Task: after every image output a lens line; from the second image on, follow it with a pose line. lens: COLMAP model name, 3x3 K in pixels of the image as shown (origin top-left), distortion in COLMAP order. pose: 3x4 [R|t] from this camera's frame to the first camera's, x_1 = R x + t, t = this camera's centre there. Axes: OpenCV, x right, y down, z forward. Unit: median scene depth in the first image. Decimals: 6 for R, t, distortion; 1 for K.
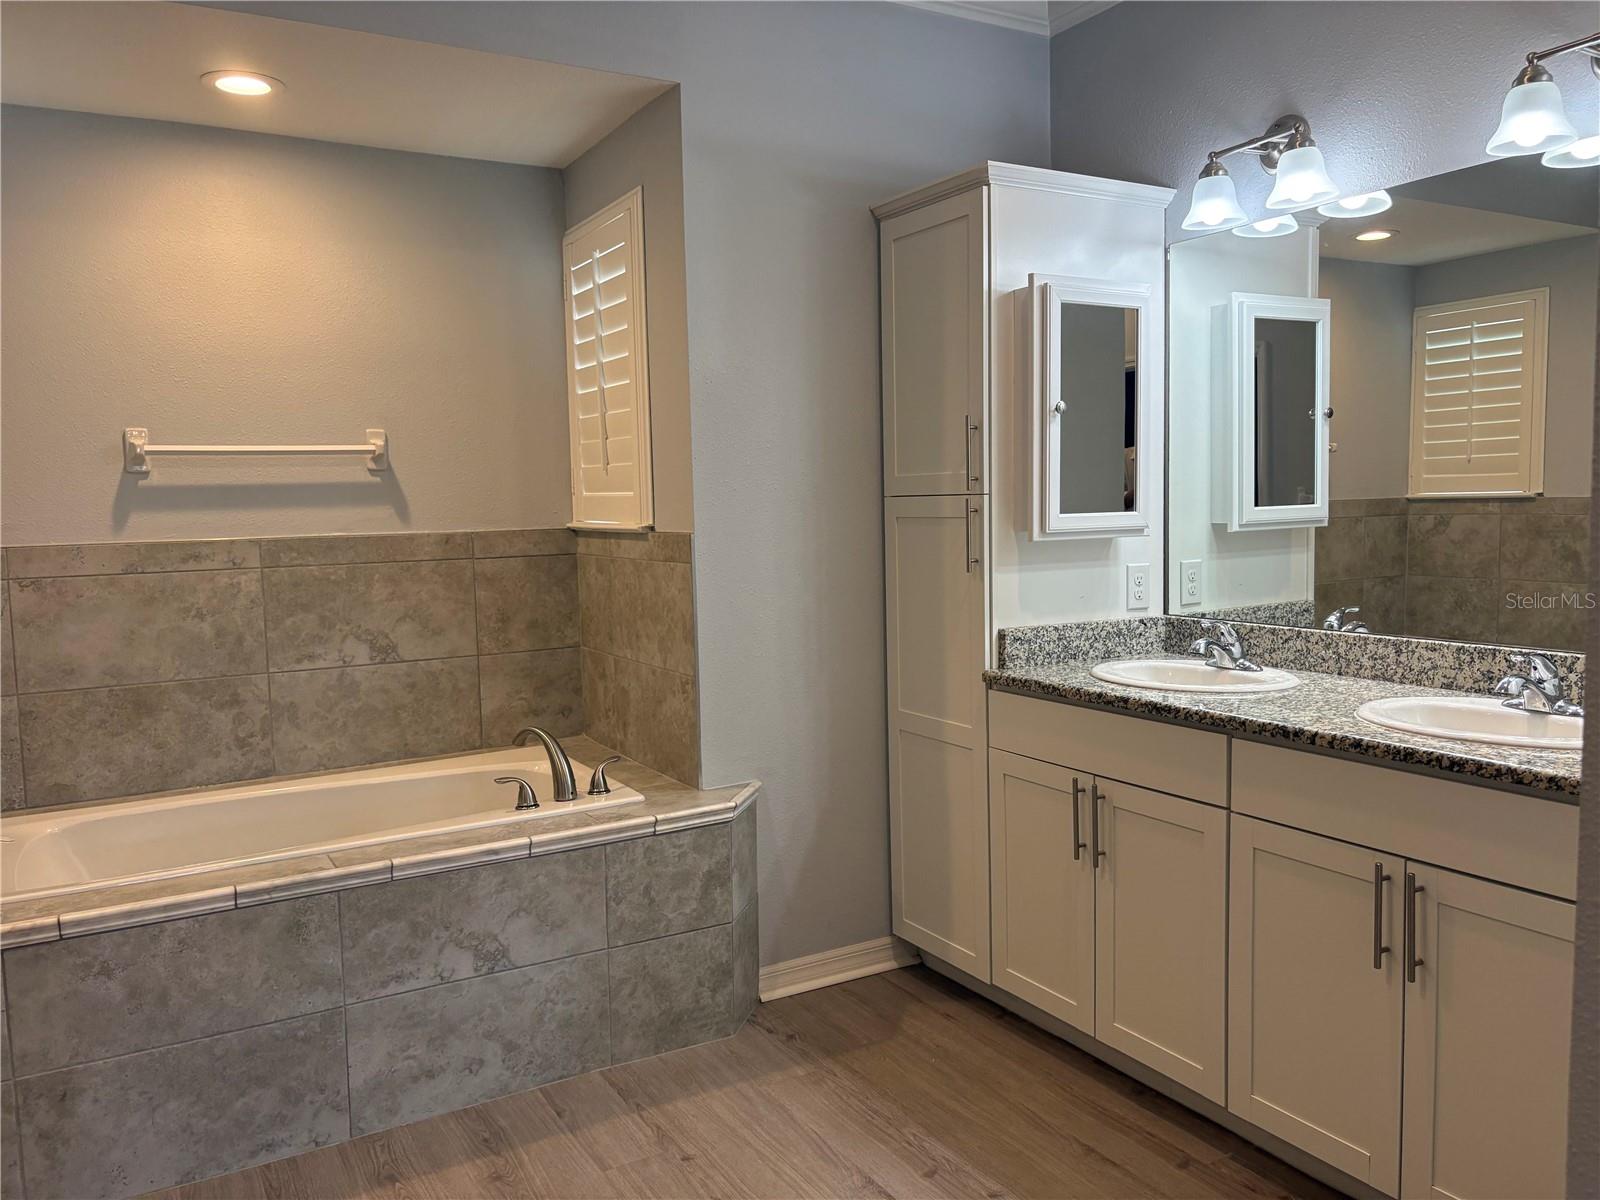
lens RADIAL K [[1211.9, 0, 803.4], [0, 1211.9, 598.3], [0, 0, 1]] dist [0.036249, -0.042374]
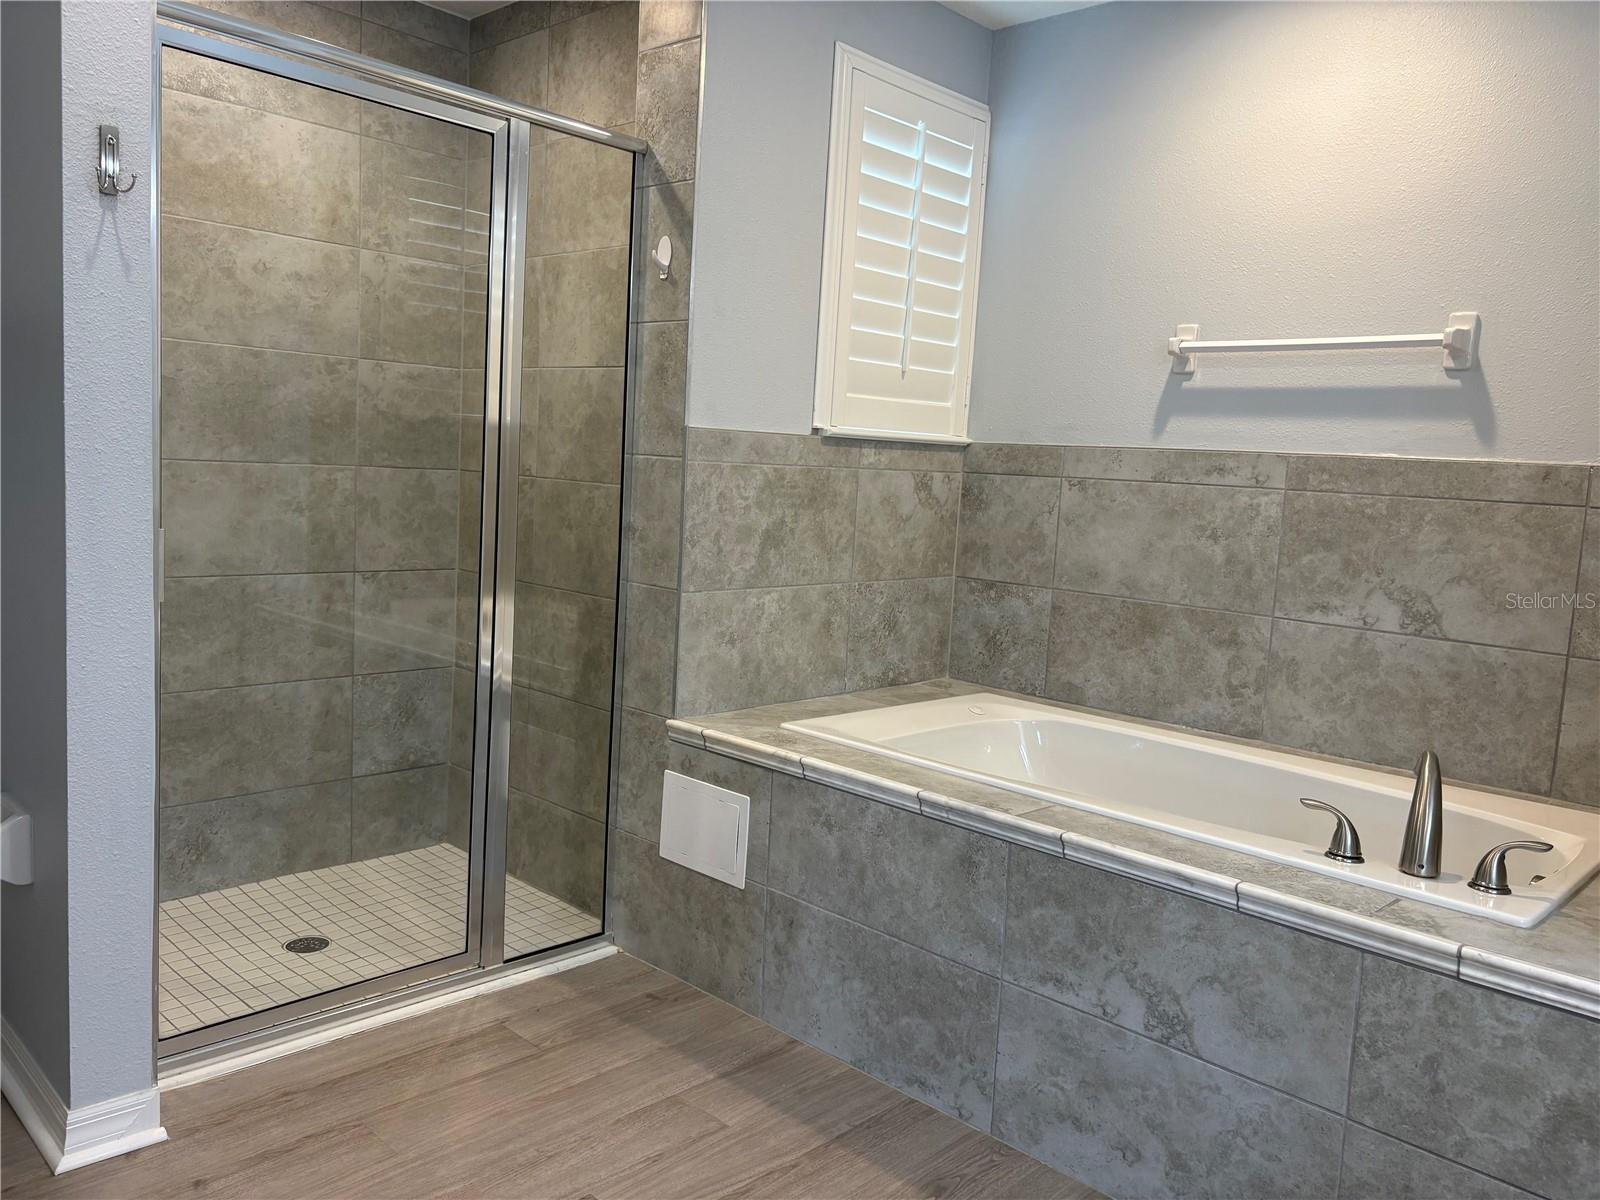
lens RADIAL K [[1211.9, 0, 803.1], [0, 1211.9, 602.2], [0, 0, 1]] dist [0.036249, -0.042374]
pose [[0.279909, 0.149487, -0.948317, 0.270916], [-0.143923, 0.983173, 0.112501, 0.004688], [0.949177, 0.104994, 0.296713, 0.477773]]
